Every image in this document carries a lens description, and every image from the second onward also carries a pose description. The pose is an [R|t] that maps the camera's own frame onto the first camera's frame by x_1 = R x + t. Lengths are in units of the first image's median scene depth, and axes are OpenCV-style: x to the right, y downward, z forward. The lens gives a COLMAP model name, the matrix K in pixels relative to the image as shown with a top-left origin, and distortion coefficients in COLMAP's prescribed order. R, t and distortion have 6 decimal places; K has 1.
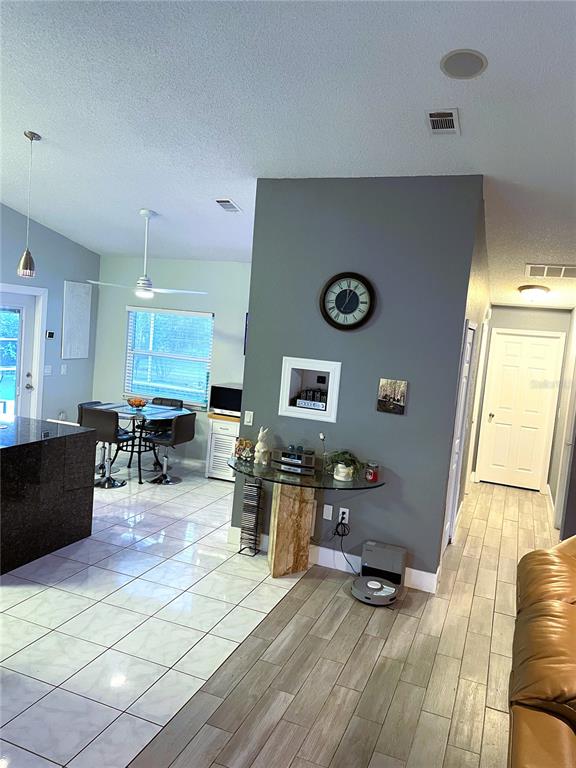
lens RADIAL K [[582.2, 0, 290.4], [0, 582.2, 377.1], [0, 0, 1]] dist [0.068988, -0.083716]
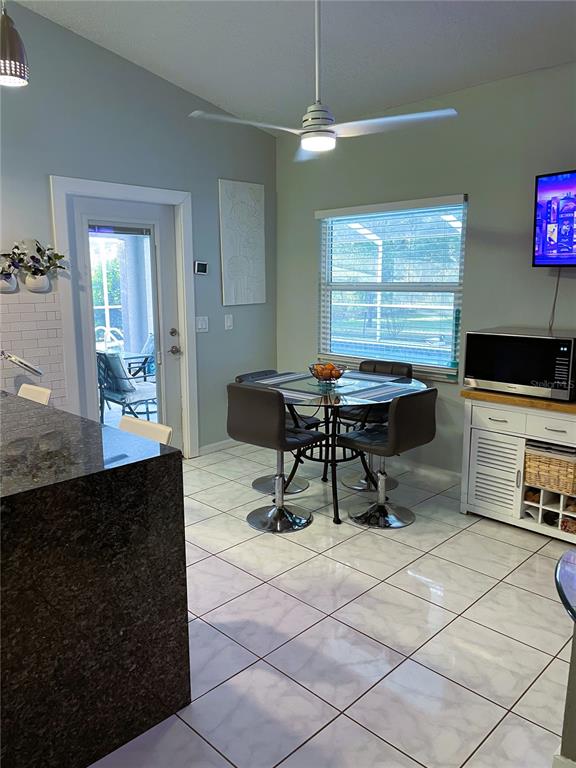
lens RADIAL K [[582.2, 0, 288.0], [0, 582.2, 379.9], [0, 0, 1]] dist [0.068988, -0.083716]
pose [[0.916095, -0.020661, -0.400429, -0.077463], [0.050200, 0.996724, 0.063418, 0.015003], [0.397807, -0.078199, 0.914131, 0.485374]]
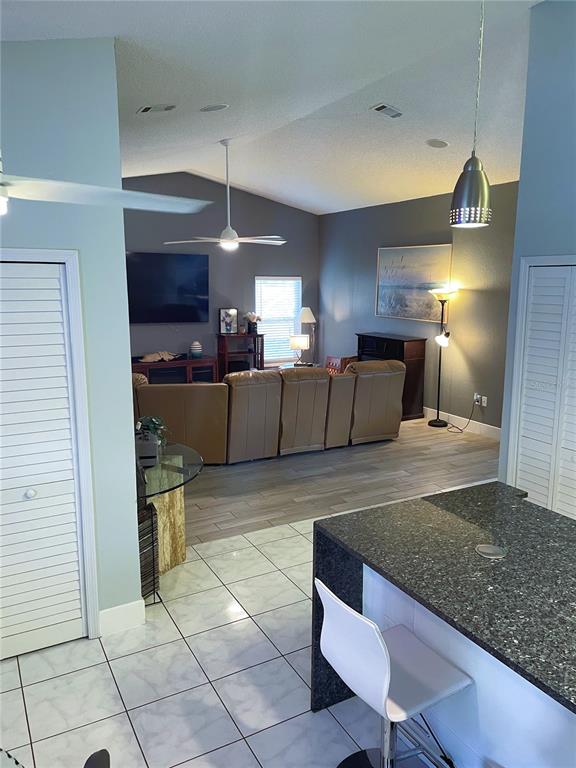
lens RADIAL K [[582.2, 0, 288.9], [0, 582.2, 376.5], [0, 0, 1]] dist [0.068988, -0.083716]
pose [[-0.766147, -0.186928, 0.614880, -0.434973], [-0.012274, 0.960846, 0.276811, -0.126144], [-0.642548, 0.204531, -0.738443, 0.981639]]
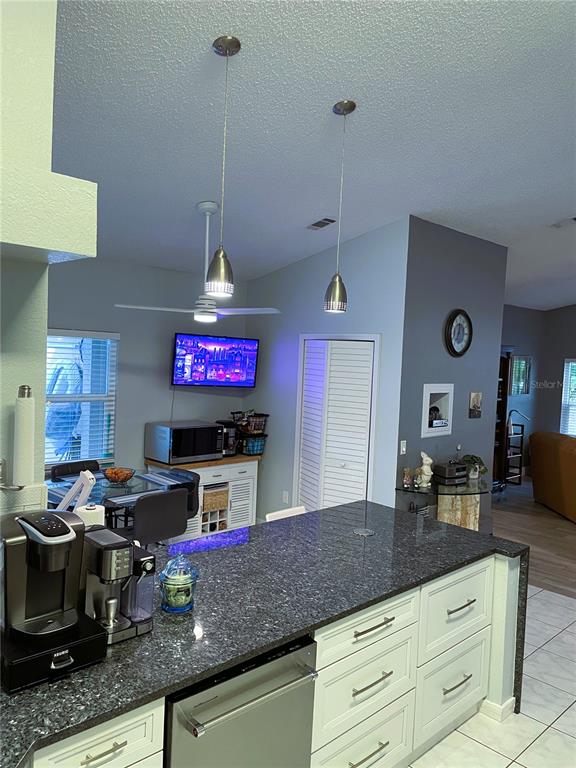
lens RADIAL K [[582.2, 0, 291.4], [0, 582.2, 383.3], [0, 0, 1]] dist [0.068988, -0.083716]
pose [[0.418577, -0.110031, 0.901491, -0.768760], [0.070905, 0.993563, 0.088346, -0.105257], [-0.905409, 0.026940, 0.423684, 0.530638]]
